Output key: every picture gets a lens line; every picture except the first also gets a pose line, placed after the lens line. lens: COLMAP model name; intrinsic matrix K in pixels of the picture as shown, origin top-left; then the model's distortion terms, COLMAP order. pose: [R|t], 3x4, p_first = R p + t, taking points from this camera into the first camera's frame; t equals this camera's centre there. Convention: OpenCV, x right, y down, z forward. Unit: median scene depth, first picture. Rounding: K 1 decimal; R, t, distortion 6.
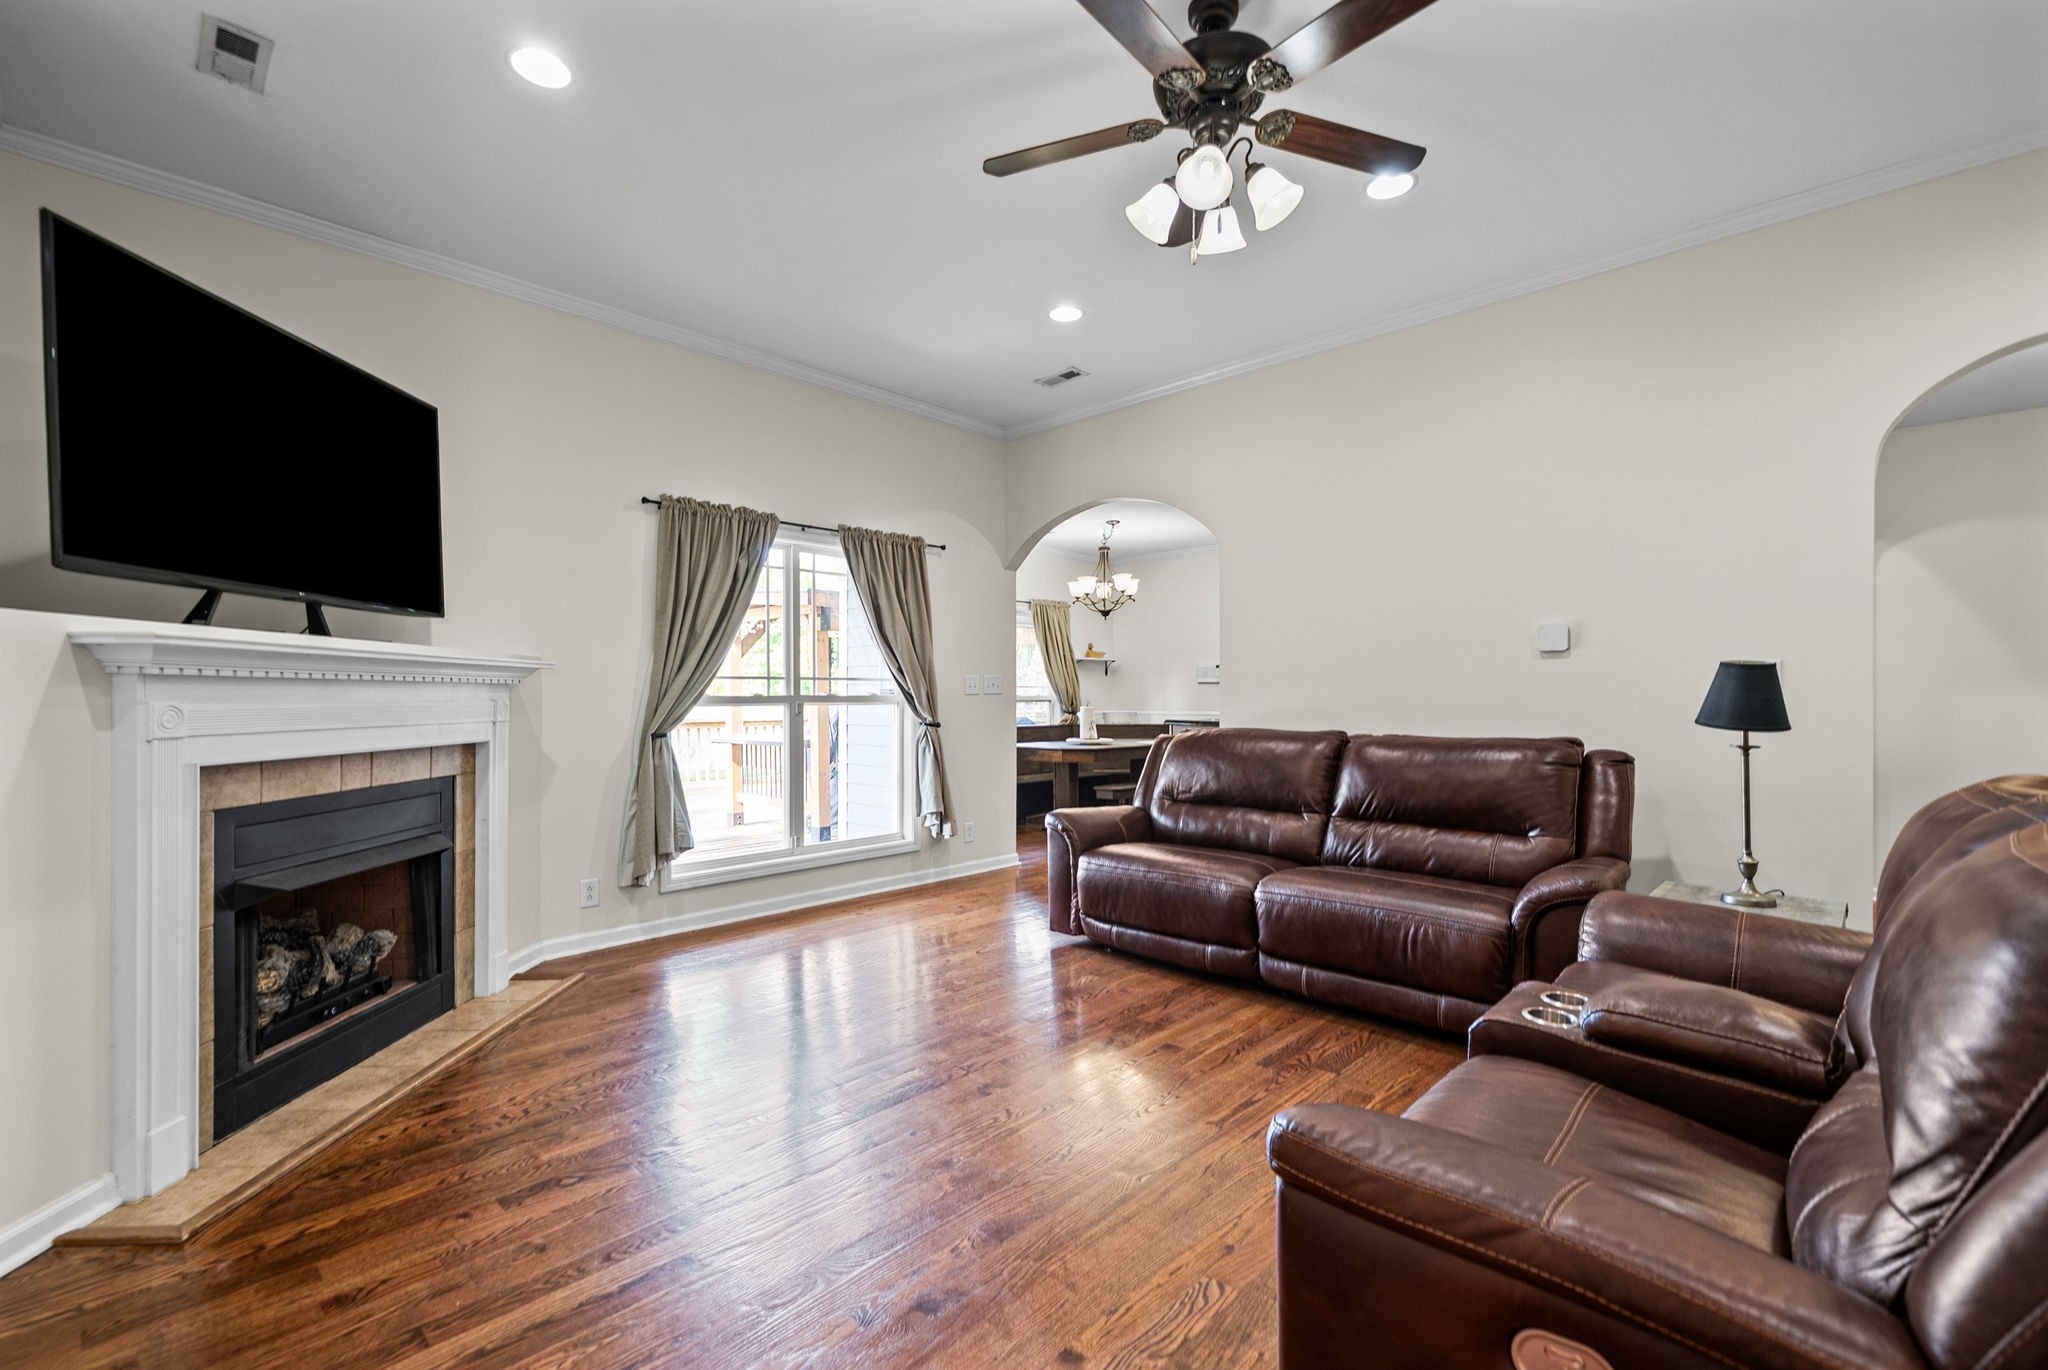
lens RADIAL K [[844.8, 0, 1028.2], [0, 844.8, 698.3], [0, 0, 1]] dist [-0.012357, 0.000019]
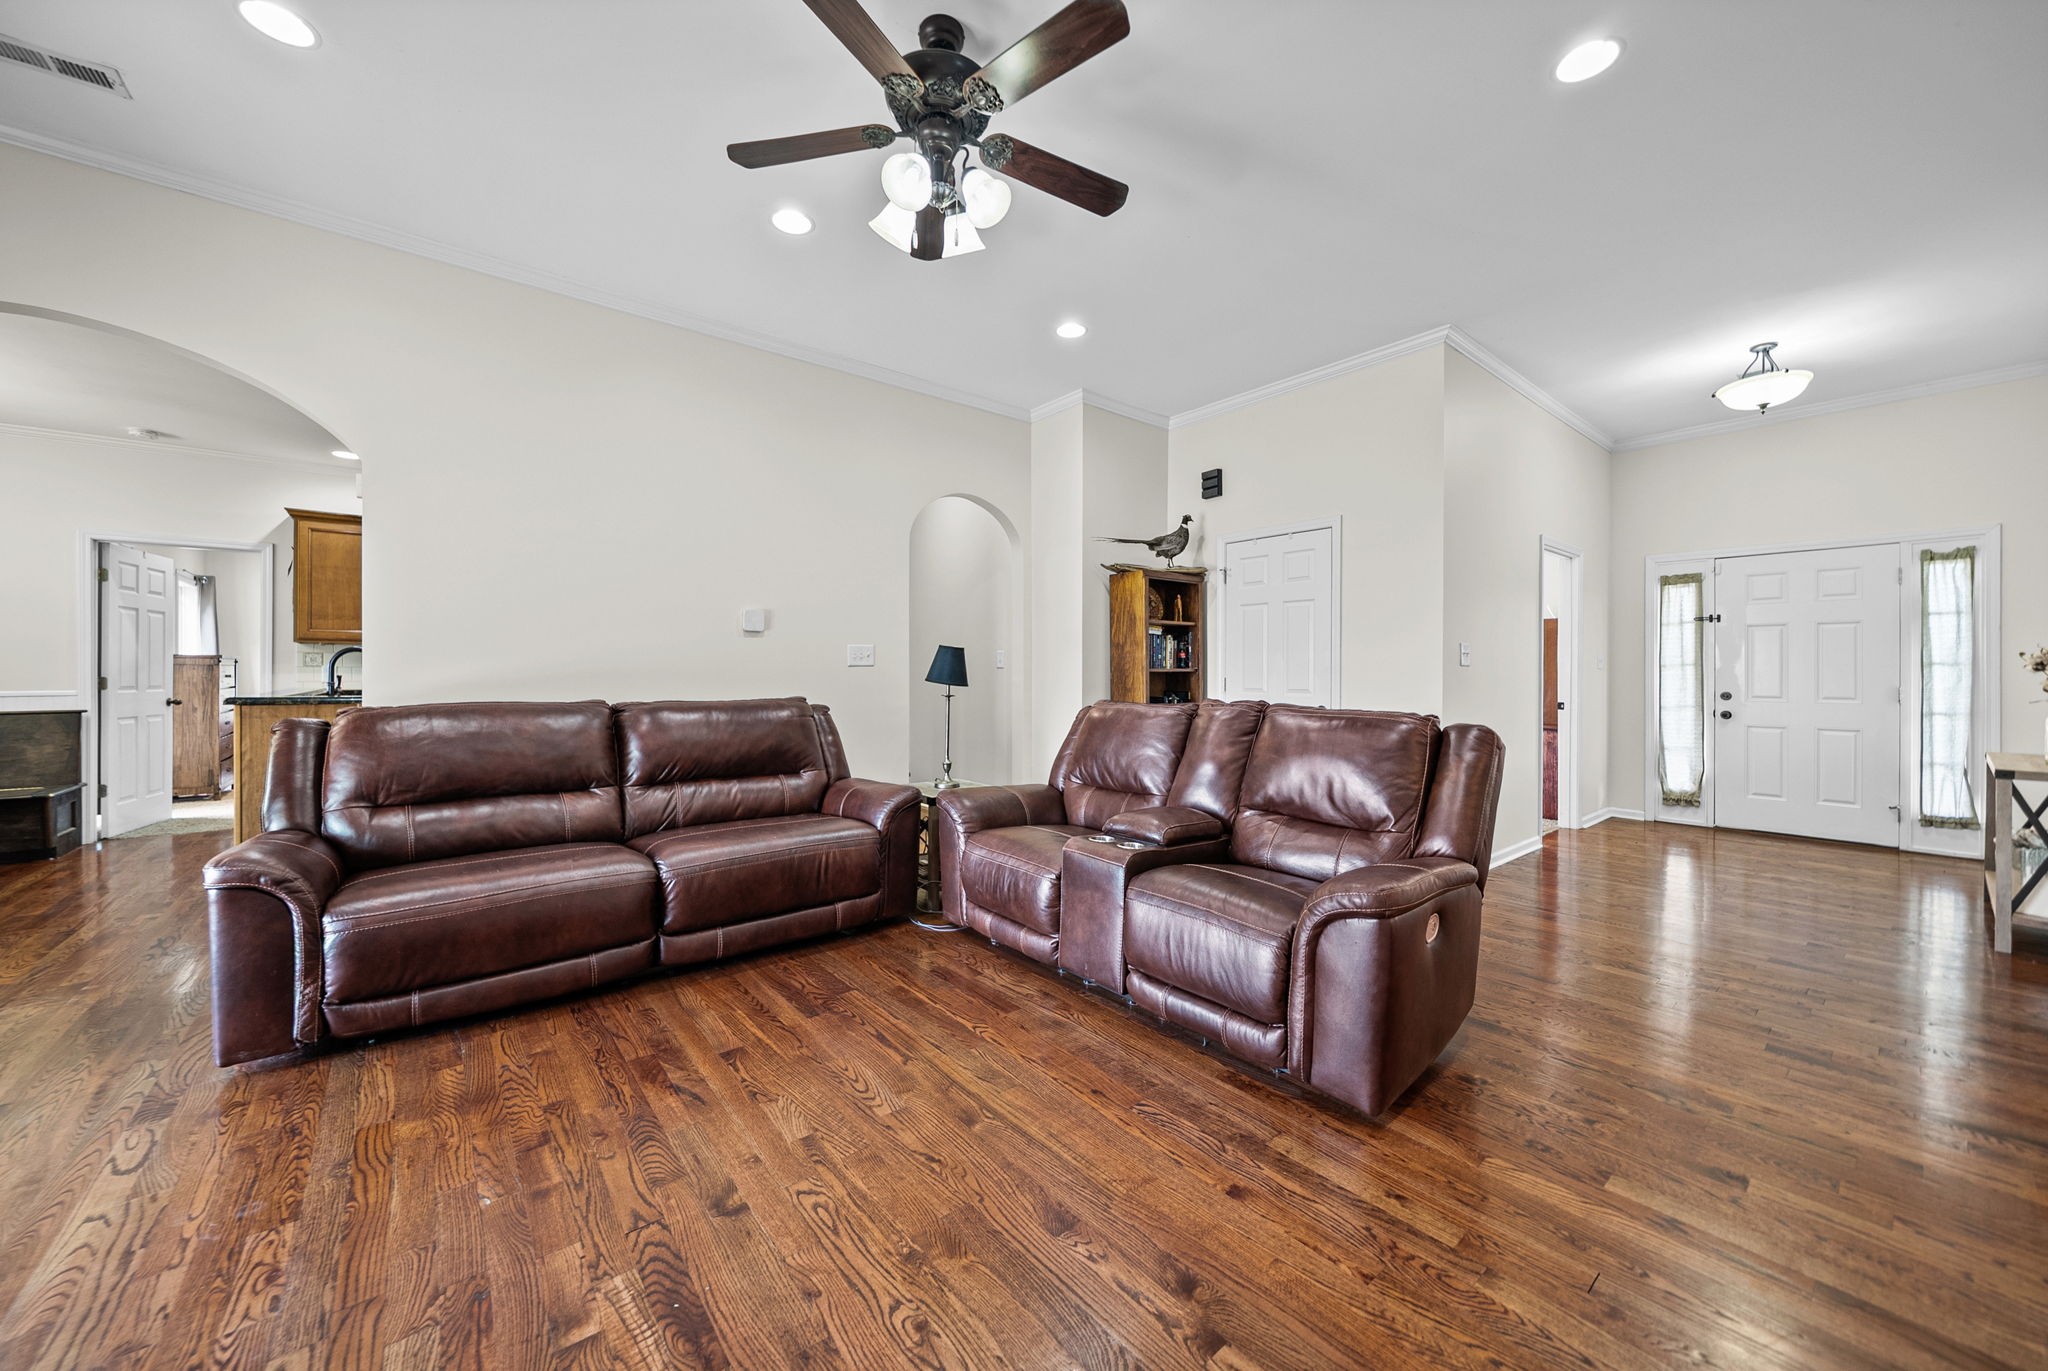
lens RADIAL K [[757.9, 0, 947.5], [0, 757.9, 670.5], [0, 0, 1]] dist [0.001459, 0.000025]
pose [[0.177174, 0.000134, 0.984180, -0.513932], [-0.002136, 0.999998, 0.000248, 0.004458], [-0.984177, -0.002146, 0.177174, 0.553462]]
